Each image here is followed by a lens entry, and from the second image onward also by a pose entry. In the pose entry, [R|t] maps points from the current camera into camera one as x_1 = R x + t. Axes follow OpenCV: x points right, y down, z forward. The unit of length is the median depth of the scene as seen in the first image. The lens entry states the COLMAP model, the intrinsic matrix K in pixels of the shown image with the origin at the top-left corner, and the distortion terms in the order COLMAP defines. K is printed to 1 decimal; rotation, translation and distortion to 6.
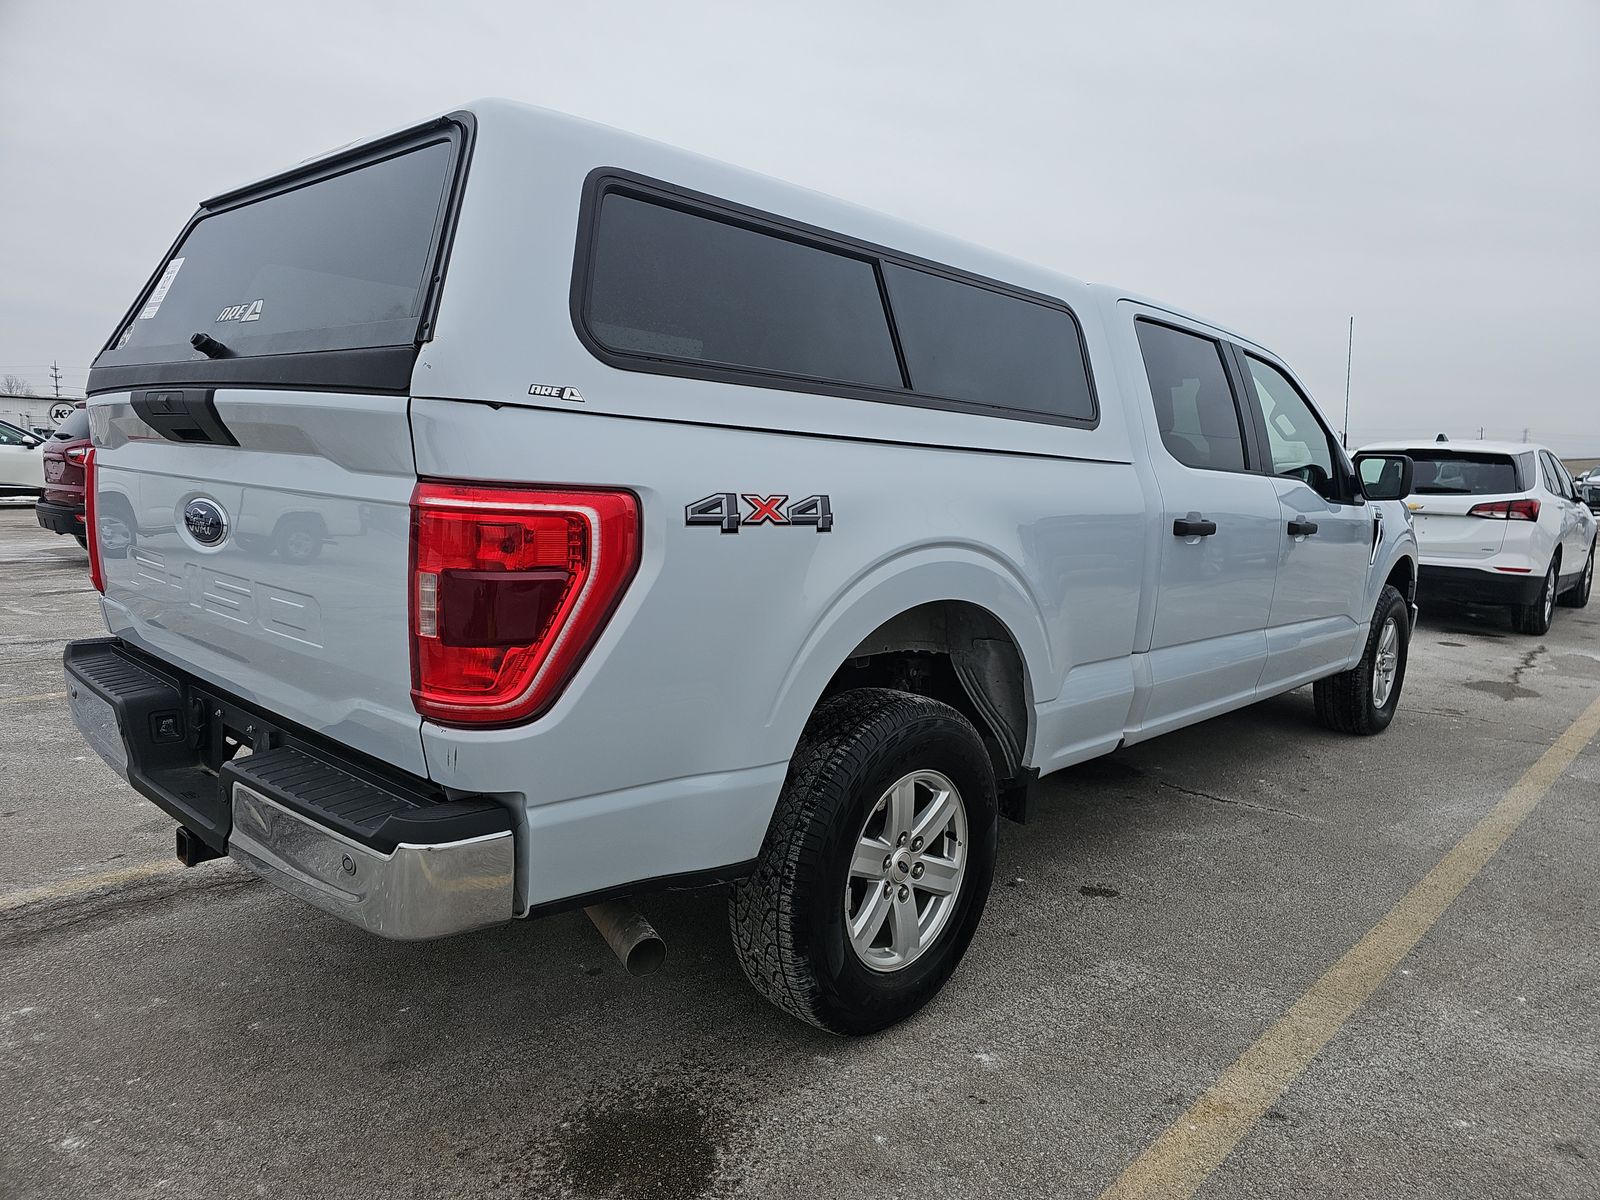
lens RADIAL K [[1067.6, 0, 809.4], [0, 1067.6, 612.6], [0, 0, 1]] dist [0.048982, -0.043409]
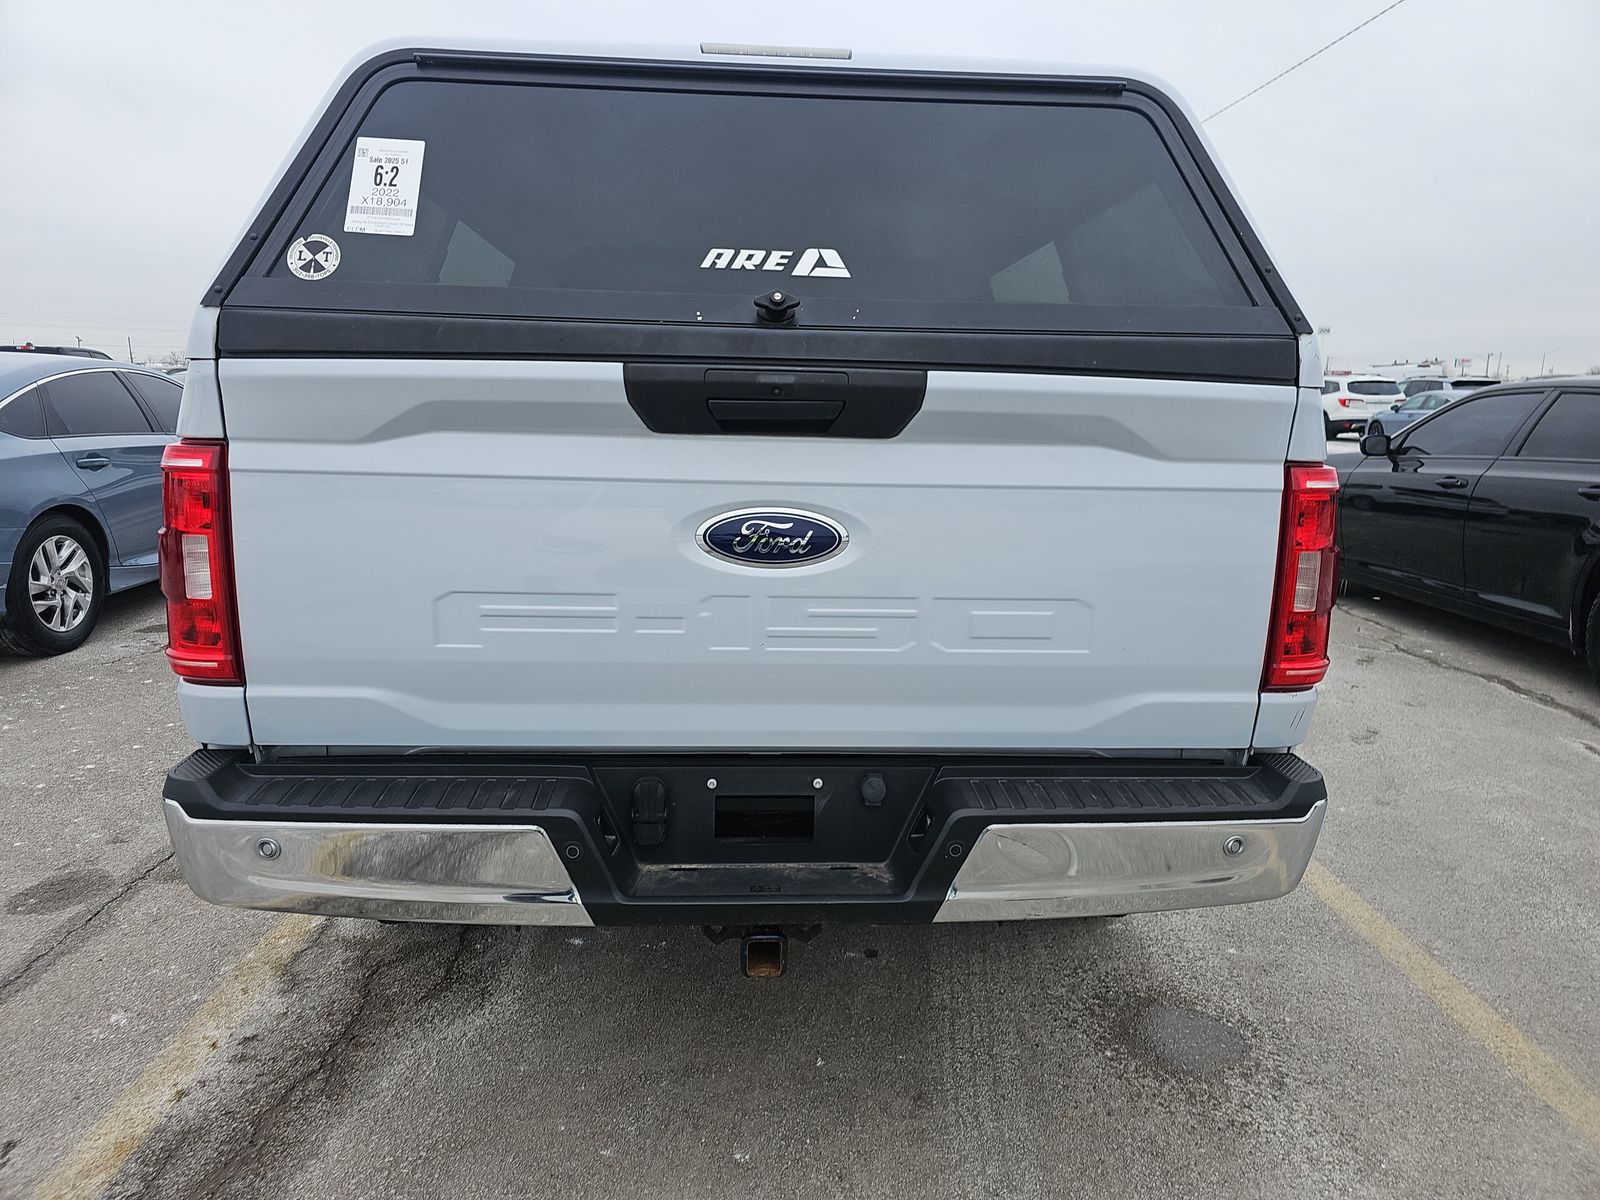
lens RADIAL K [[1067.6, 0, 809.4], [0, 1067.6, 612.6], [0, 0, 1]] dist [0.048982, -0.043409]
pose [[0.690531, -0.165143, 0.704198, -0.909725], [0.111692, 0.986255, 0.121765, -0.101816], [-0.714627, -0.005429, 0.699485, 0.374927]]
